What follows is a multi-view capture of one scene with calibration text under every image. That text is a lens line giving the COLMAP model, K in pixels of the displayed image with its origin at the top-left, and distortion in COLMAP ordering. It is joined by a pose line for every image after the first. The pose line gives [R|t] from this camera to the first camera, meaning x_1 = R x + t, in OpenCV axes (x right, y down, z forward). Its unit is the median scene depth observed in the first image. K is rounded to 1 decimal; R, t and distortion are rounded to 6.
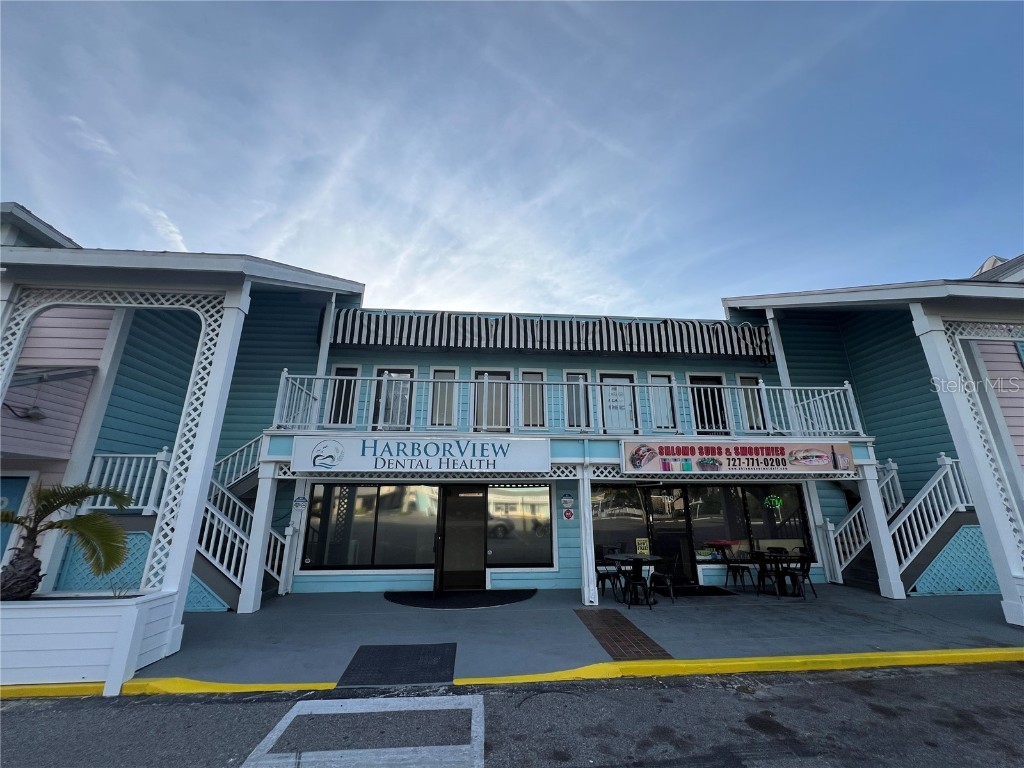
lens RADIAL K [[409.2, 0, 512.0], [0, 409.2, 382.7], [0, 0, 1]] dist [0.001738, -0.000064]
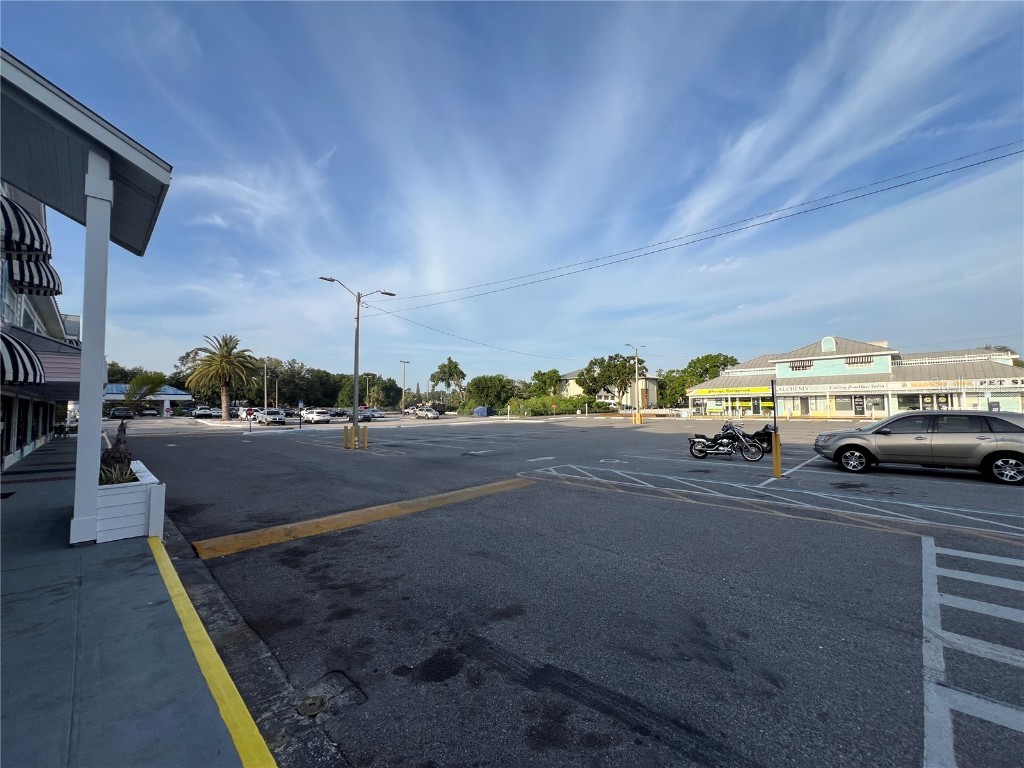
lens RADIAL K [[409.2, 0, 512.1], [0, 409.2, 384.7], [0, 0, 1]] dist [0.001738, -0.000064]
pose [[-0.661632, 0.051686, 0.748045, -0.059578], [-0.205578, 0.946891, -0.247255, 0.236461], [-0.721097, -0.317374, -0.615868, 0.789569]]
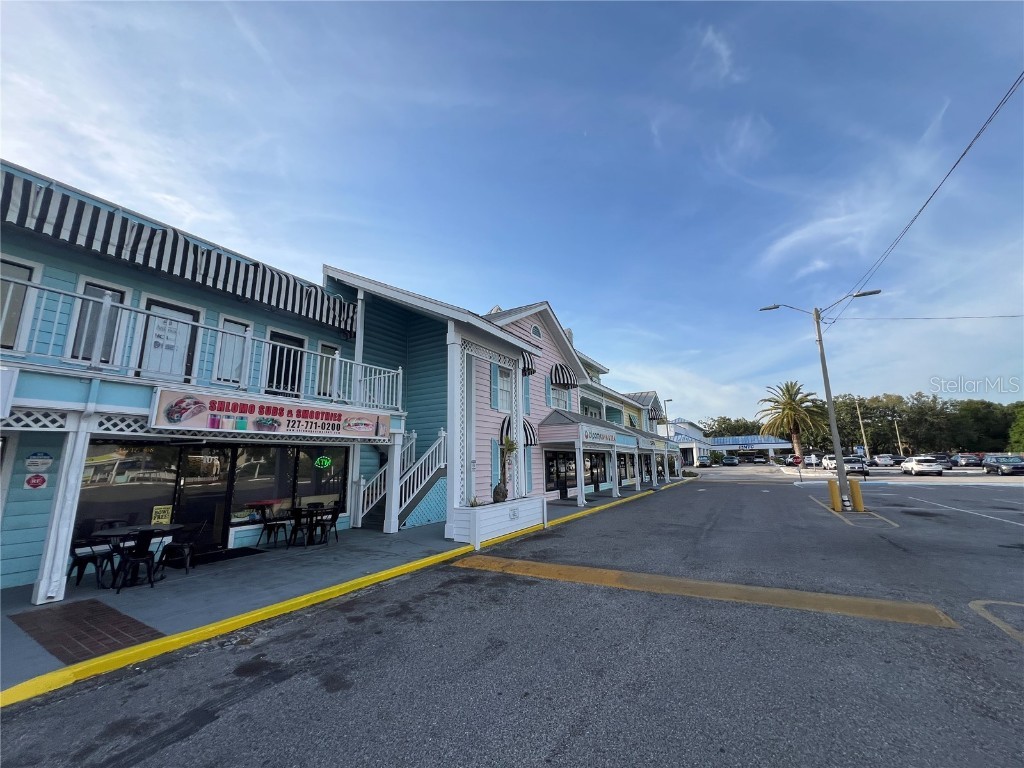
lens RADIAL K [[409.2, 0, 513.3], [0, 409.2, 383.3], [0, 0, 1]] dist [0.001738, -0.000064]
pose [[0.573130, 0.151592, 0.805321, 0.020207], [-0.224114, 0.974270, -0.023897, -0.002558], [-0.788223, -0.166787, 0.592357, -0.015736]]
